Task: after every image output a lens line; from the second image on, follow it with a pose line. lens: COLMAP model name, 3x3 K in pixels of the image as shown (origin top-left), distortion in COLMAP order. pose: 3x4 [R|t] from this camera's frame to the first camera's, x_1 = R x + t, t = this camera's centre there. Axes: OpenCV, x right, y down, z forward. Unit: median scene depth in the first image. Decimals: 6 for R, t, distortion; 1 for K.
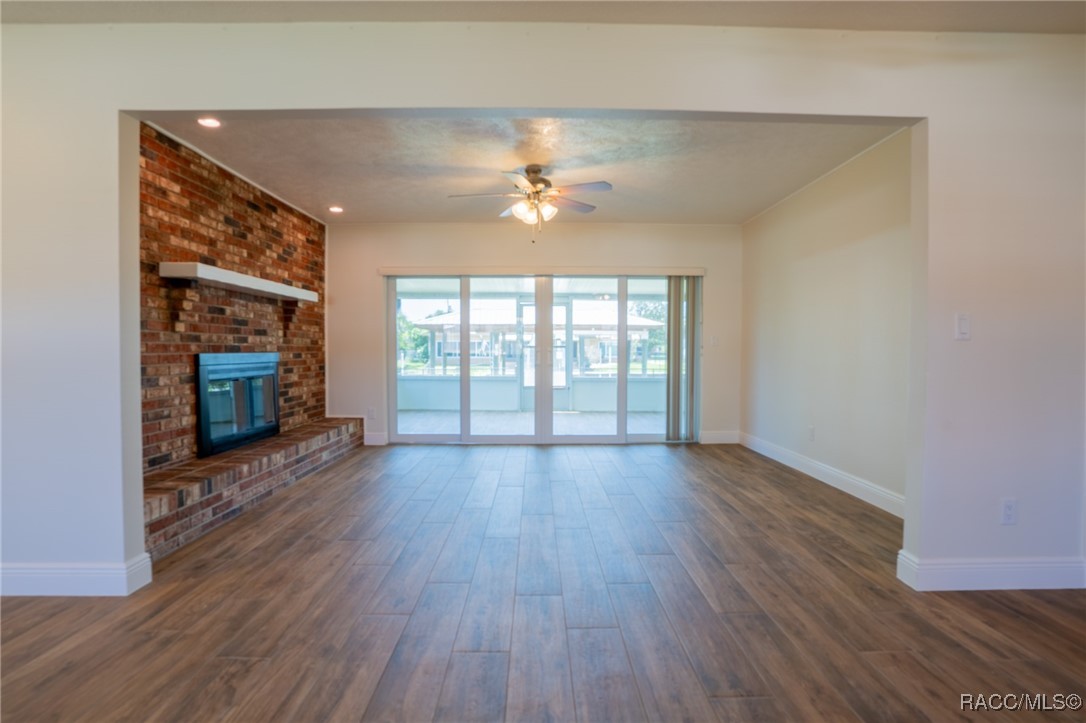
lens RADIAL K [[556.6, 0, 538.0], [0, 556.6, 360.5], [0, 0, 1]] dist [-0.060426, 0.039184]
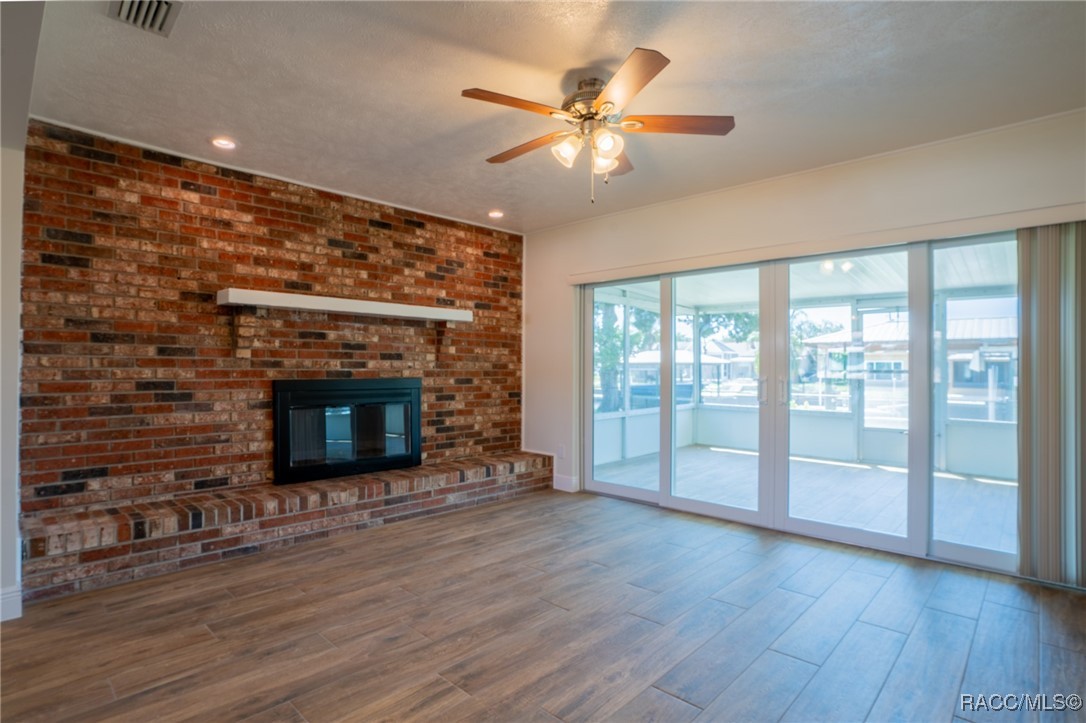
lens RADIAL K [[556.6, 0, 538.0], [0, 556.6, 360.5], [0, 0, 1]] dist [-0.060426, 0.039184]
pose [[0.719011, -0.000269, -0.694998, 0.389209], [-0.023412, 0.999423, -0.024608, -0.031392], [0.694604, 0.033965, 0.718590, 0.568863]]
